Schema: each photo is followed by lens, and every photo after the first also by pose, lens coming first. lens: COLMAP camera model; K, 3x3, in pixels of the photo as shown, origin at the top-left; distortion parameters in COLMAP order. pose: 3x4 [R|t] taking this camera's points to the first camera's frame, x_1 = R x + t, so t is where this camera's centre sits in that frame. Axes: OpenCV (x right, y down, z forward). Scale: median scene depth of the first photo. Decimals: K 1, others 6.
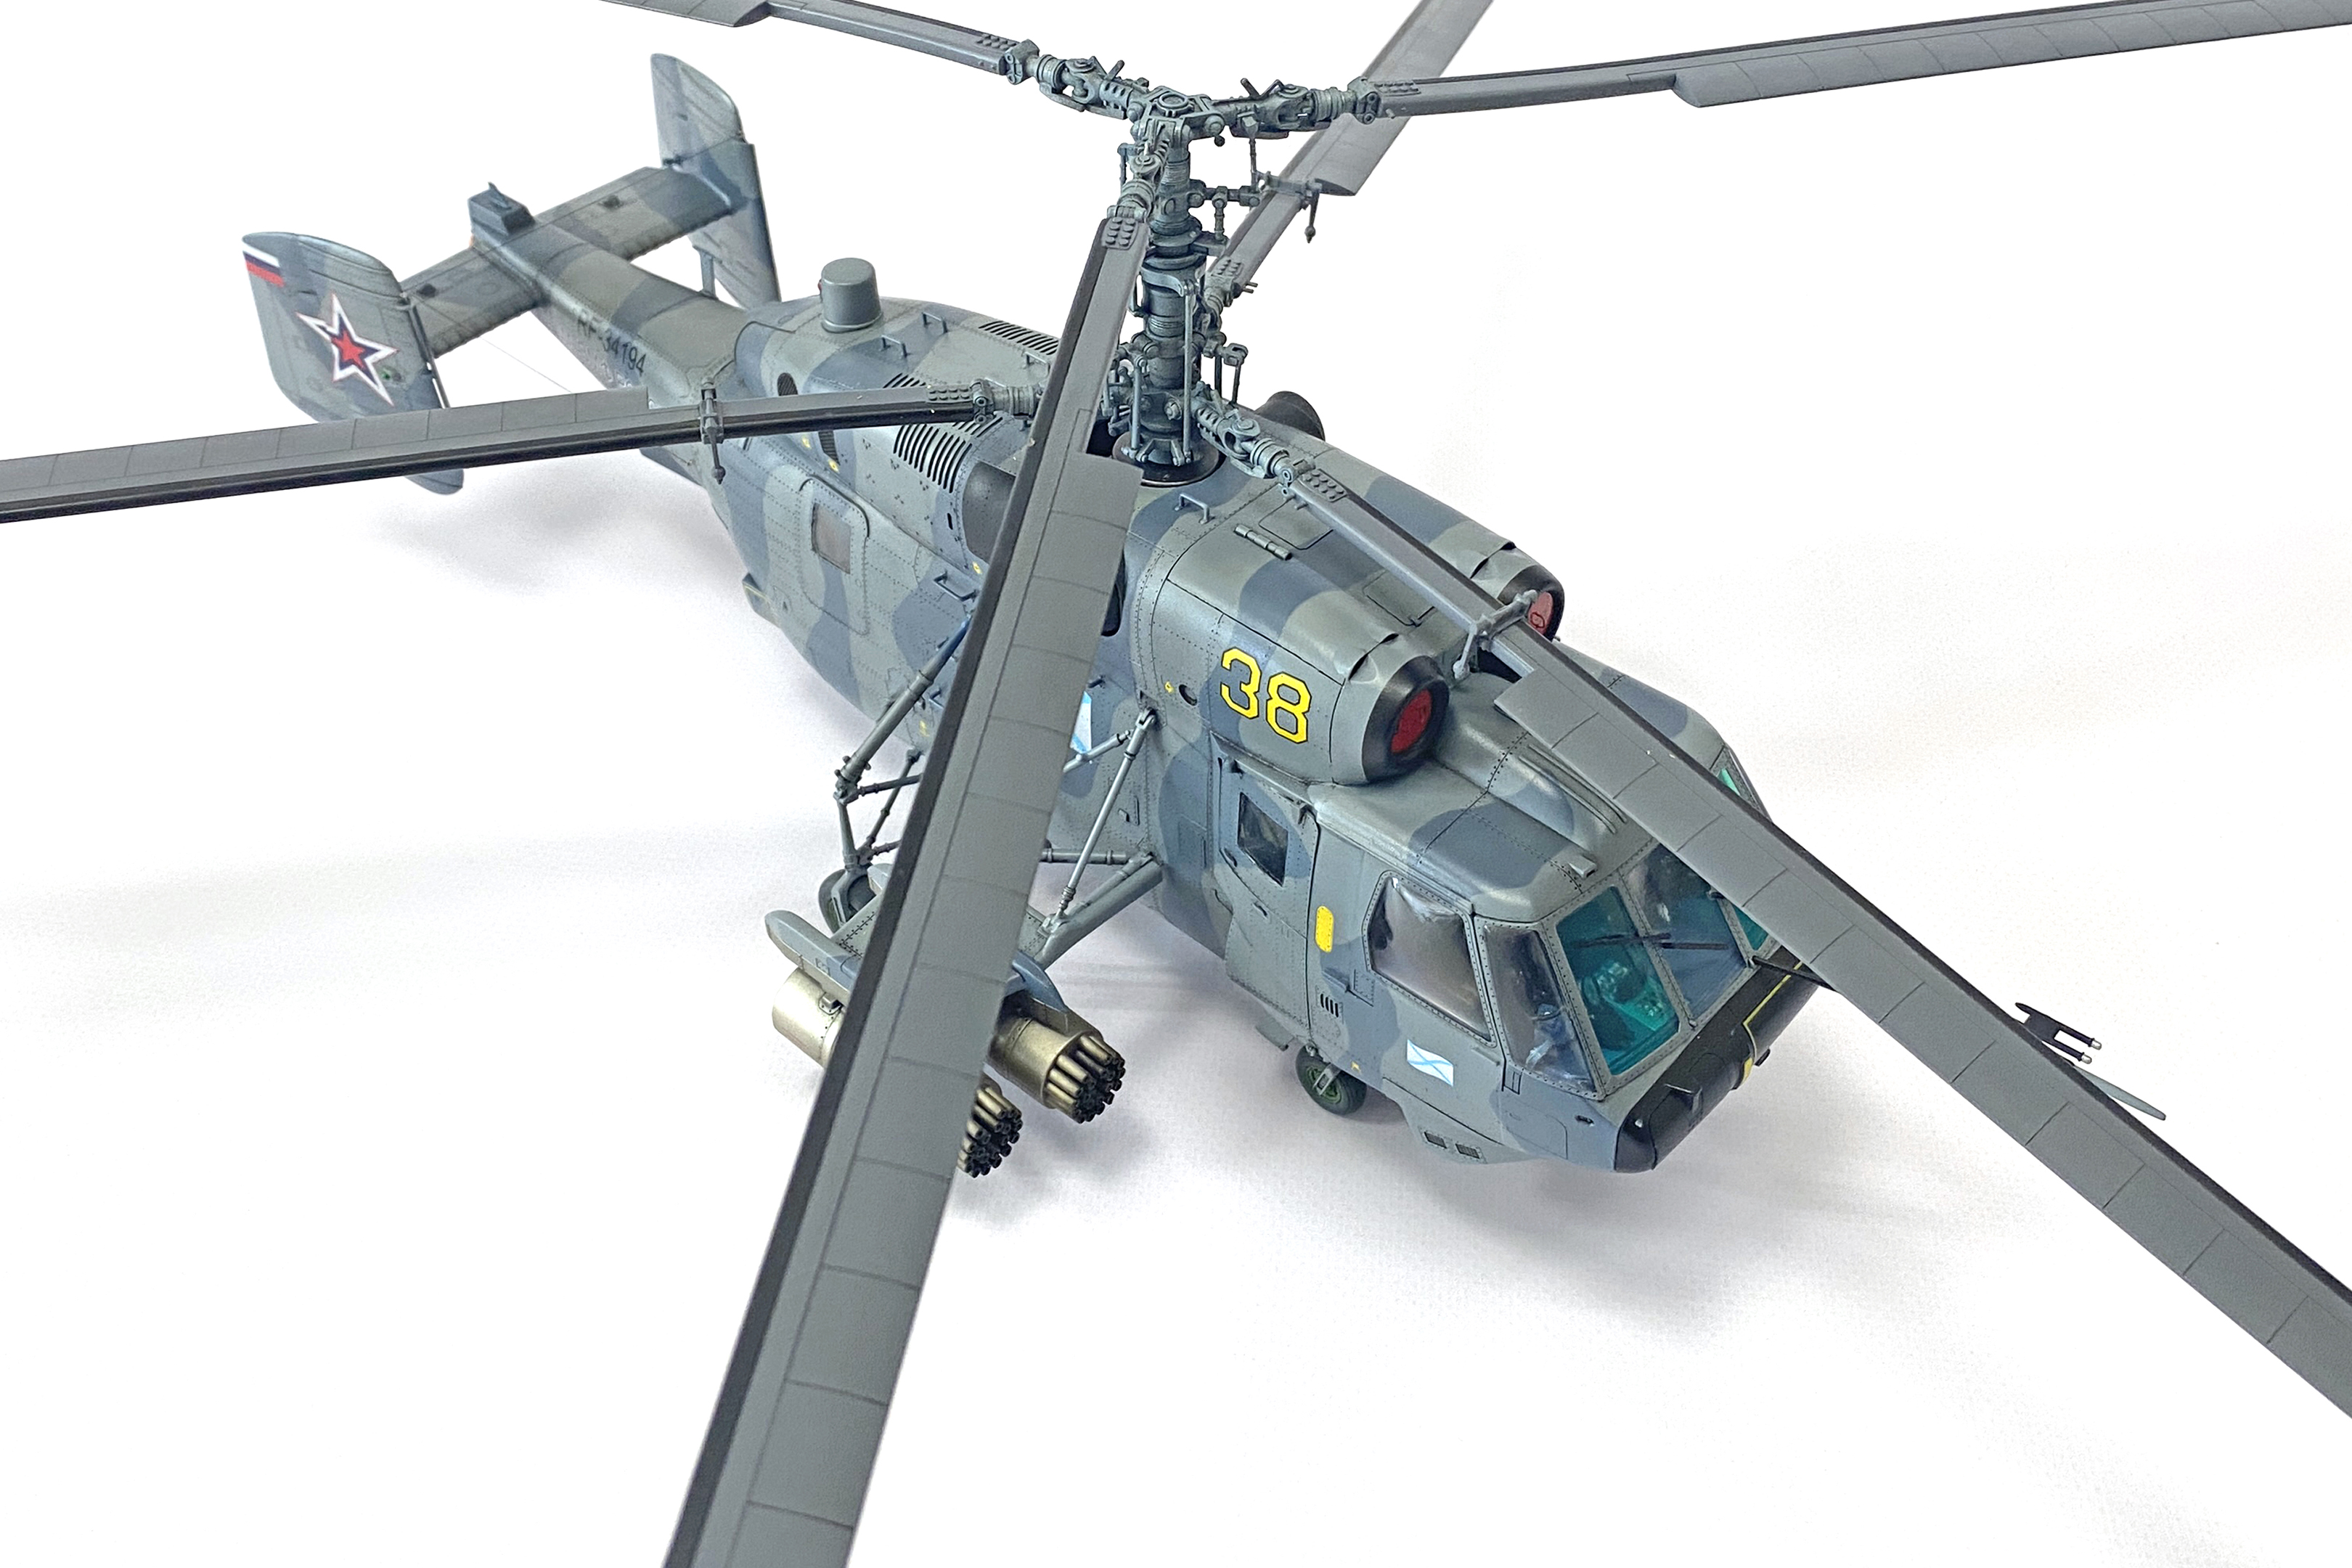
lens RADIAL K [[2333.2, 0, 1159.0], [0, 2333.2, 569.2], [0, 0, 1]] dist [0.195431, -0.643424]
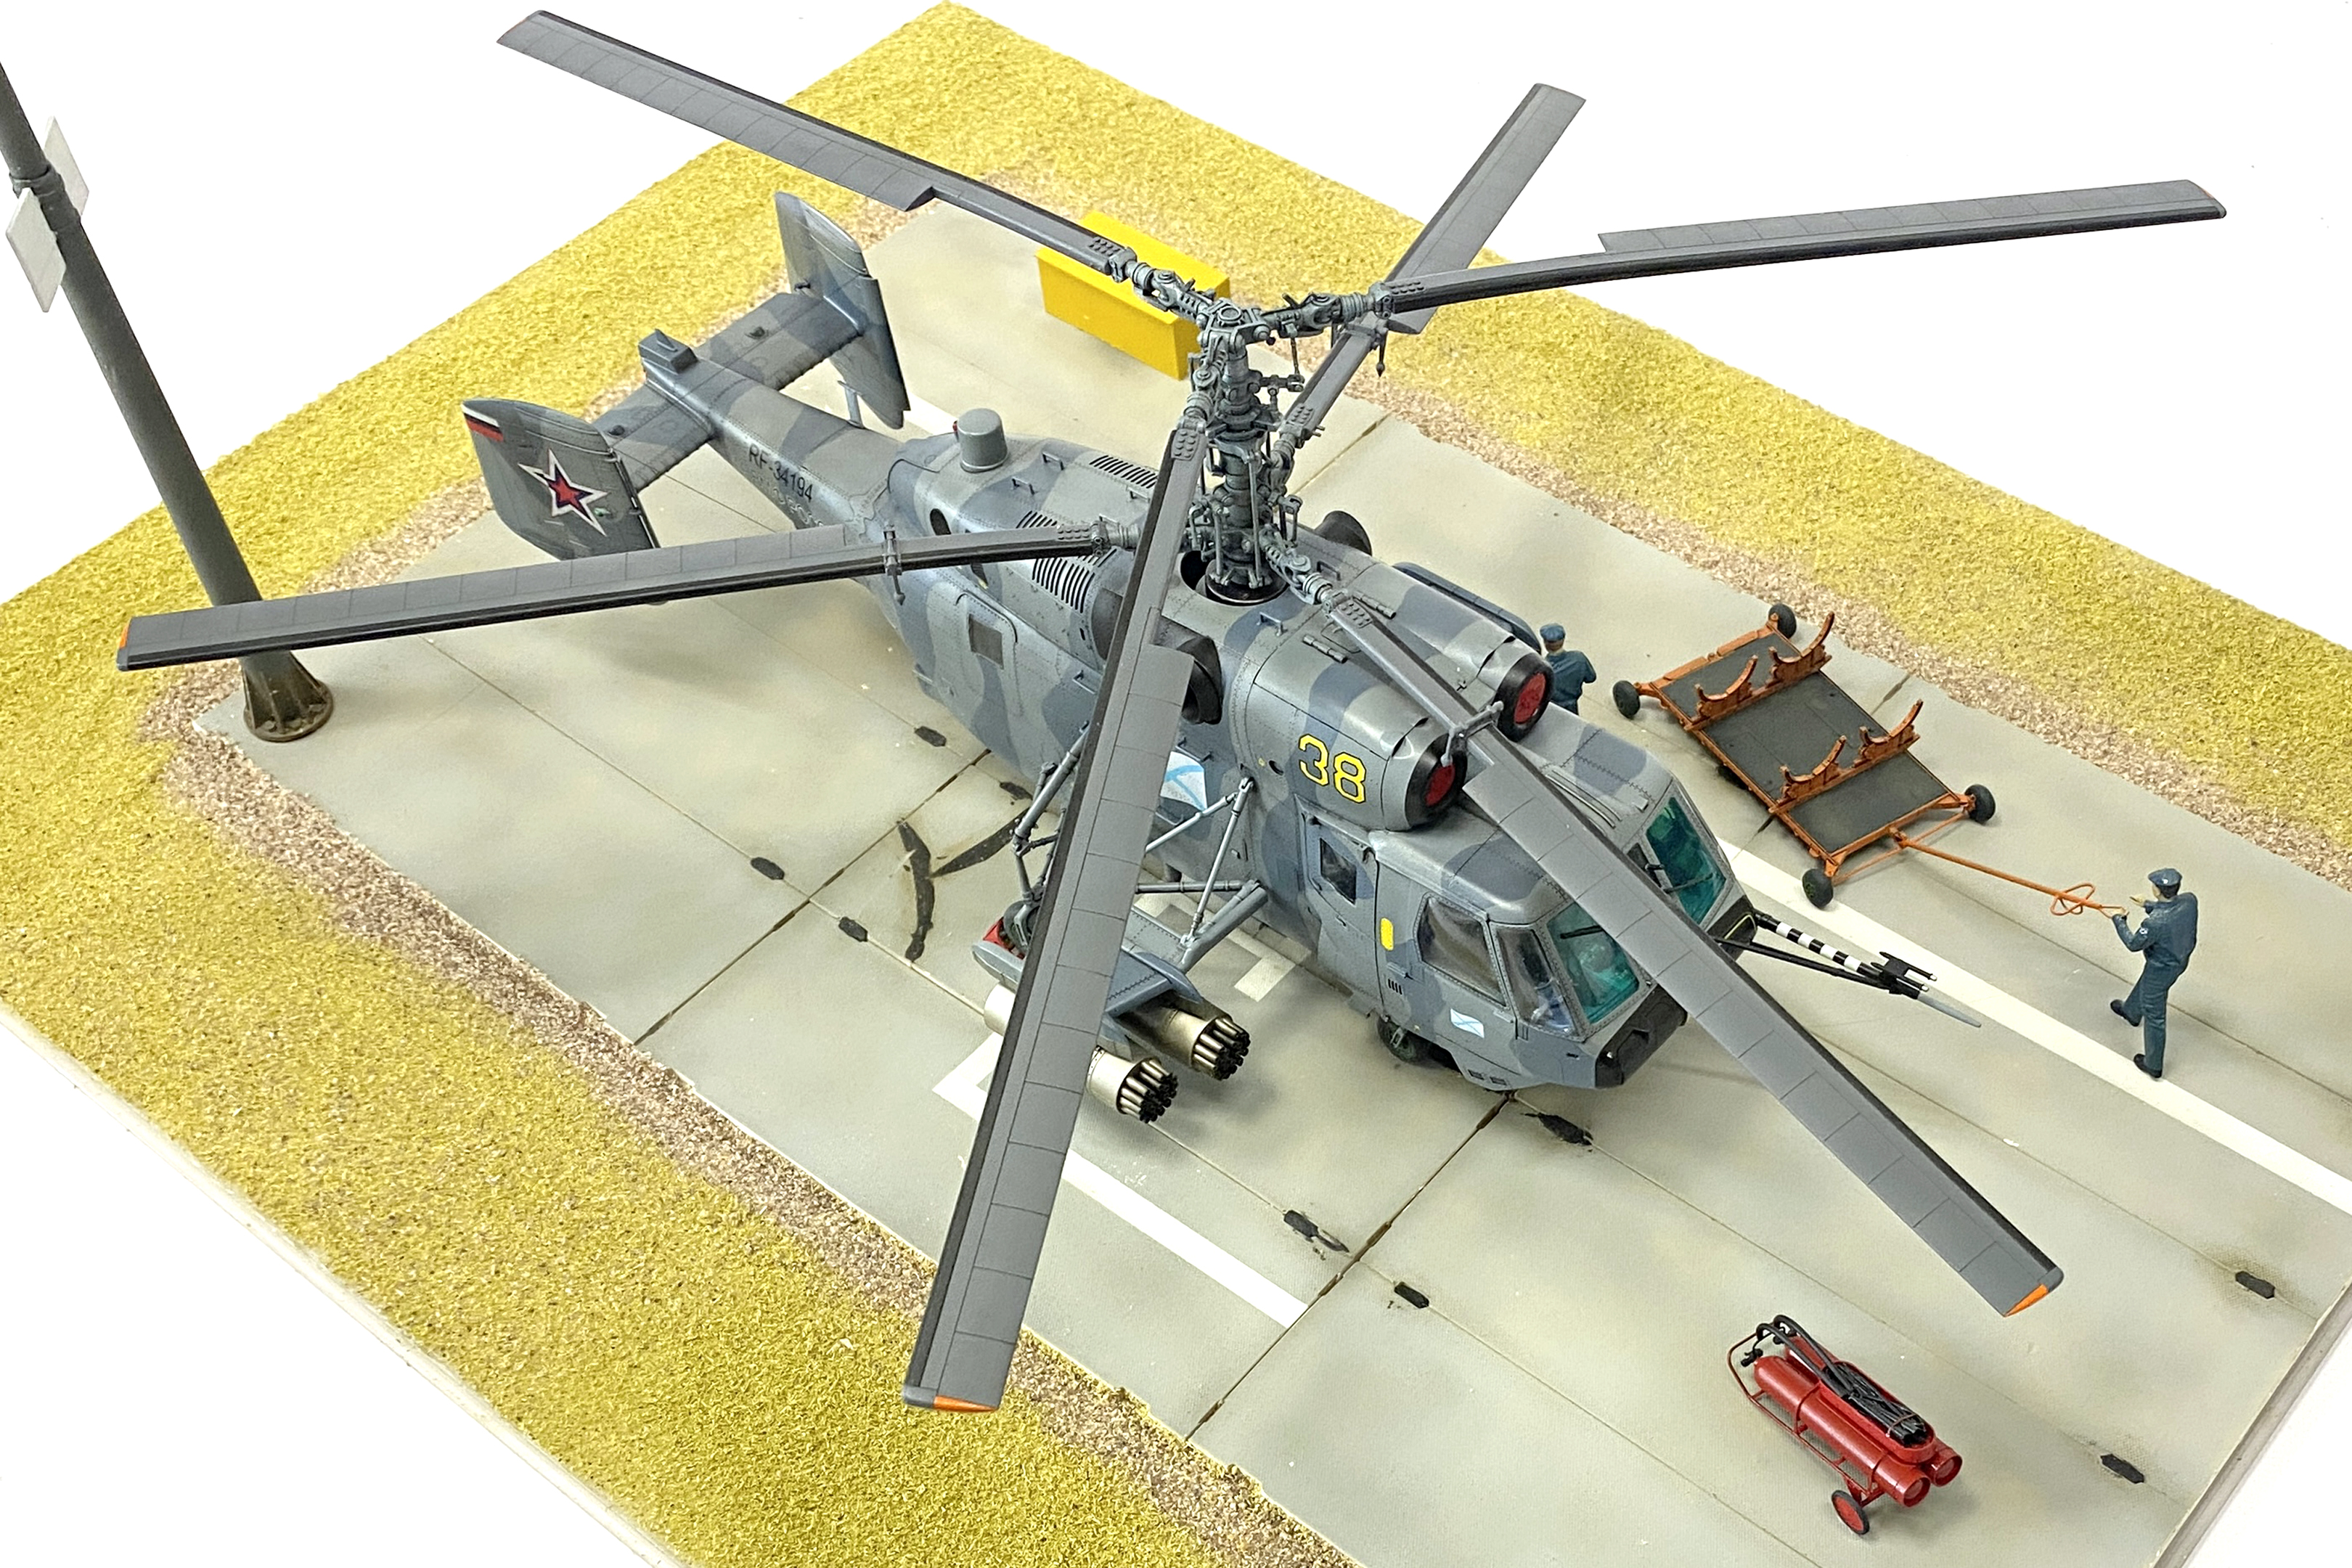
lens RADIAL K [[2567.6, 0, 1385.8], [0, 2567.6, 1116.2], [0, 0, 1]] dist [0.153512, -0.478503]
pose [[0.997412, -0.066768, 0.026670, 0.021315], [0.057791, 0.965194, 0.255072, -0.120447], [-0.042773, -0.252870, 0.966554, -0.454686]]
